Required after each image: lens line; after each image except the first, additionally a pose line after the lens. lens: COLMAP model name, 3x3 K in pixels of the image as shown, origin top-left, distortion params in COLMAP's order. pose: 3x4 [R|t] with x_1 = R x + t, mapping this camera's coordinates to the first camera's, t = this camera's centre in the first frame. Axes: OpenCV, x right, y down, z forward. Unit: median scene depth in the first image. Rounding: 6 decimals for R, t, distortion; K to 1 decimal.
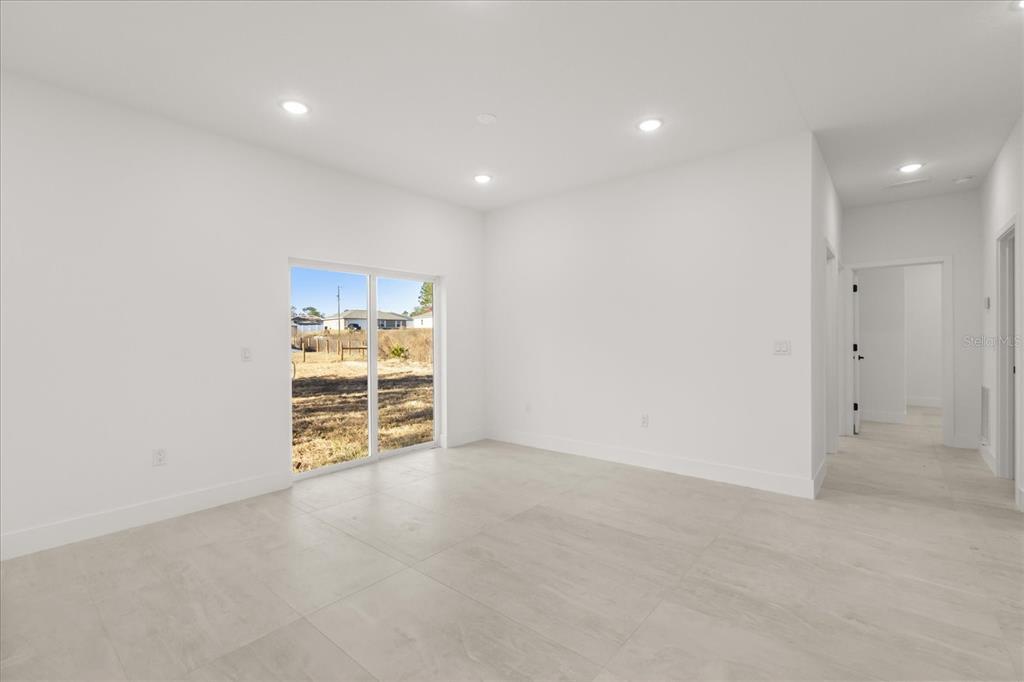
lens RADIAL K [[454.1, 0, 509.6], [0, 454.1, 340.1], [0, 0, 1]] dist [-0.000519, -0.000914]
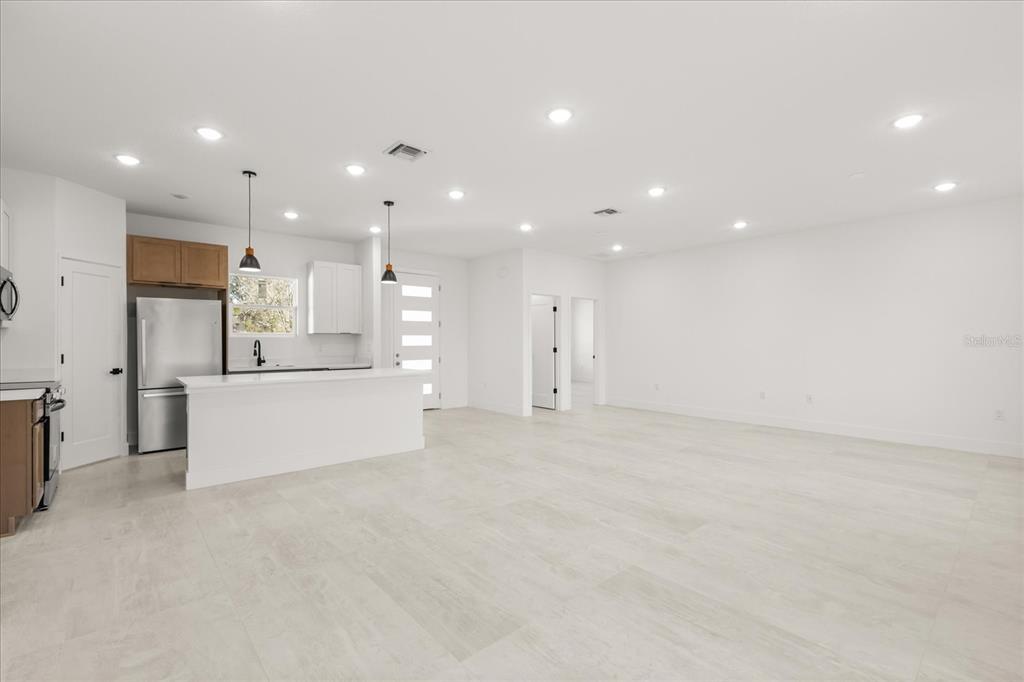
lens RADIAL K [[450.3, 0, 512.0], [0, 450.3, 341.0], [0, 0, 1]] dist [-0.000594, -0.000074]
pose [[-0.989602, 0.007359, 0.143644, -0.048041], [0.007901, 0.999964, 0.003205, -0.005322], [-0.143615, 0.004306, -0.989624, 0.989764]]
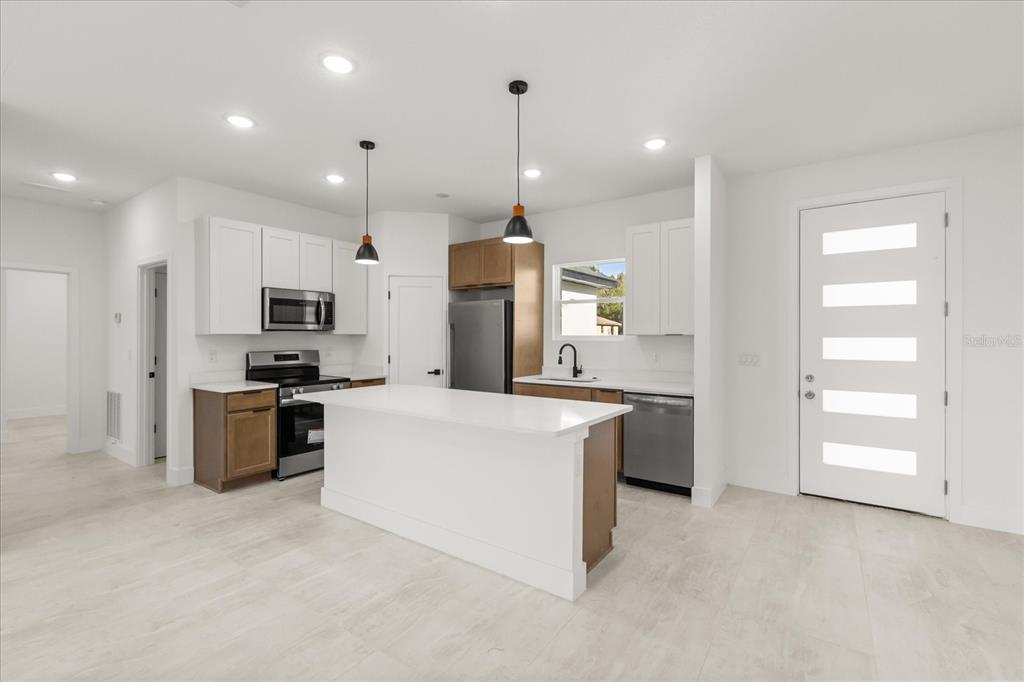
lens RADIAL K [[454.1, 0, 509.6], [0, 454.1, 340.1], [0, 0, 1]] dist [-0.000519, -0.000914]
pose [[-0.100309, -0.004454, 0.994946, -0.148139], [0.002796, 0.999985, 0.004758, -0.023253], [-0.994952, 0.003260, -0.100295, 0.112519]]
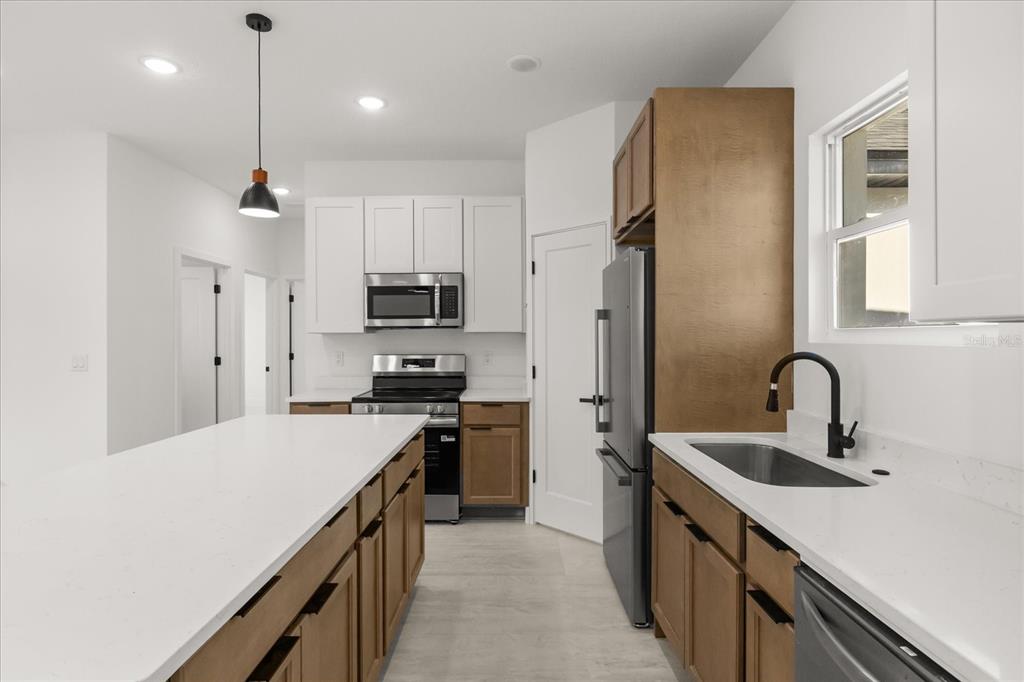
lens RADIAL K [[527.5, 0, 512.0], [0, 527.5, 341.0], [0, 0, 1]] dist [-0.013497, -0.000052]
pose [[0.754580, -0.001390, 0.656207, 0.396829], [0.000919, 0.999999, 0.001061, -0.019776], [-0.656208, -0.000198, 0.754580, -0.253355]]
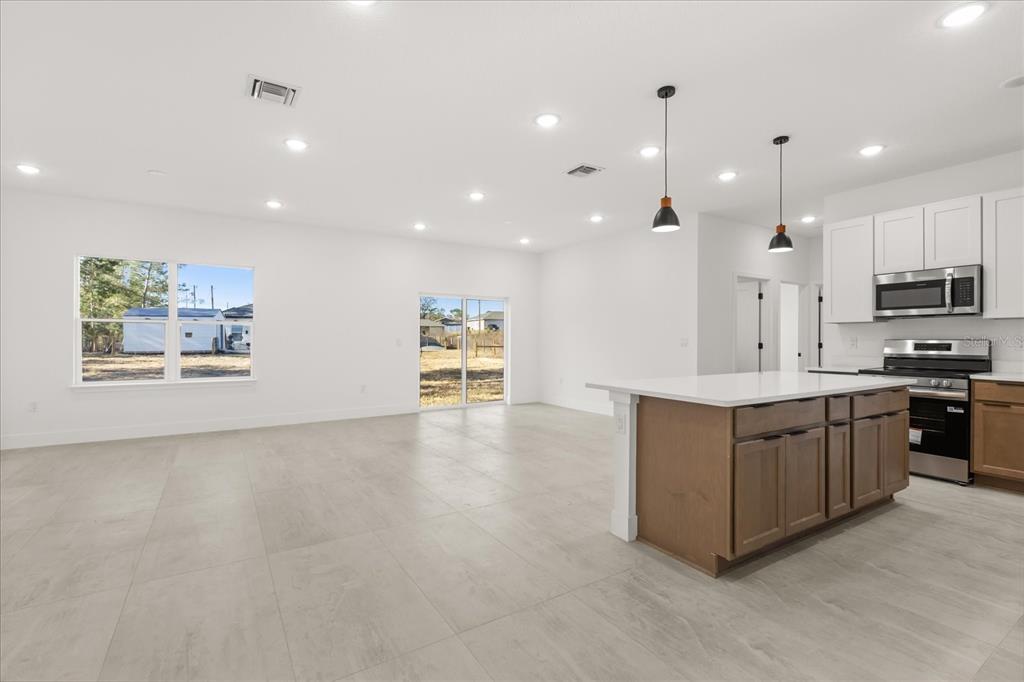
lens RADIAL K [[463.0, 0, 507.7], [0, 463.0, 337.4], [0, 0, 1]] dist [0.000094, 0.000074]
pose [[0.954061, 0.006553, -0.299542, 0.345663], [-0.008707, 0.999945, -0.005856, 0.010494], [0.299487, 0.008195, 0.954065, -0.568247]]
